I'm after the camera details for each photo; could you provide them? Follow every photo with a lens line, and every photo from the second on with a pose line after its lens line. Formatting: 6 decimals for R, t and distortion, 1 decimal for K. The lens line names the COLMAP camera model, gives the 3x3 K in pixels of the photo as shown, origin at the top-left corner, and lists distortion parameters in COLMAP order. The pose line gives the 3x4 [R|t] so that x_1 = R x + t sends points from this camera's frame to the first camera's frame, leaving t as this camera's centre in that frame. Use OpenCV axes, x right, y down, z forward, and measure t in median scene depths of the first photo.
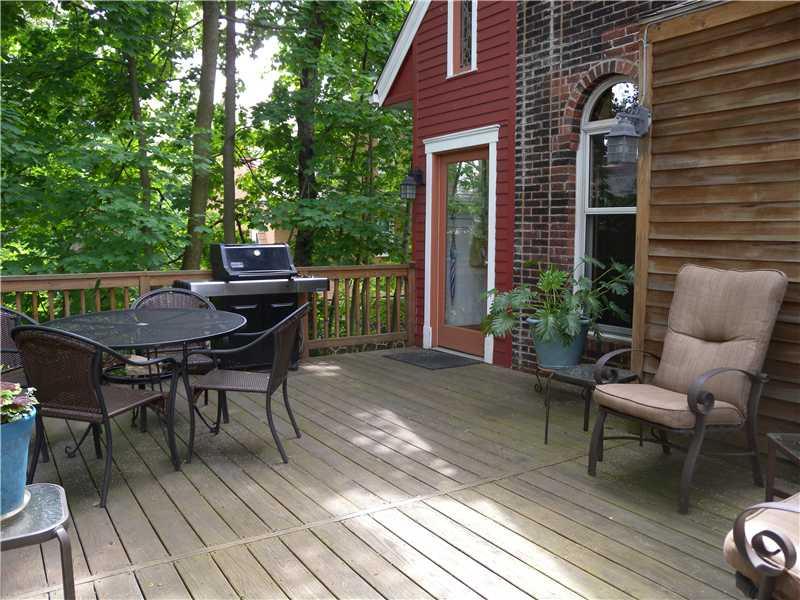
lens RADIAL K [[666.4, 0, 400.8], [0, 666.4, 299.3], [0, 0, 1]] dist [-0.127609, 0.039714]
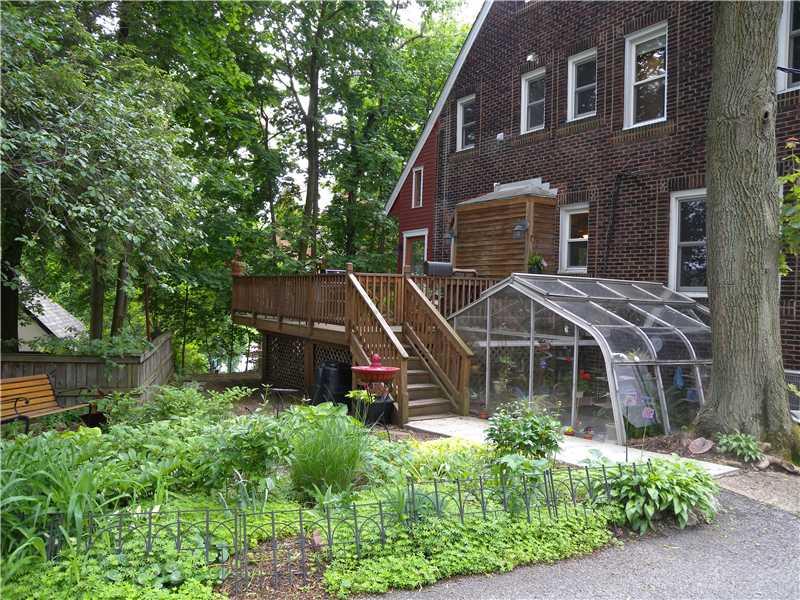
lens RADIAL K [[666.4, 0, 399.2], [0, 666.4, 301.2], [0, 0, 1]] dist [-0.127609, 0.039714]
pose [[0.999574, 0.010372, -0.027272, 0.095295], [-0.012586, 0.996528, -0.082298, 0.237344], [0.026324, 0.082606, 0.996235, -1.544822]]
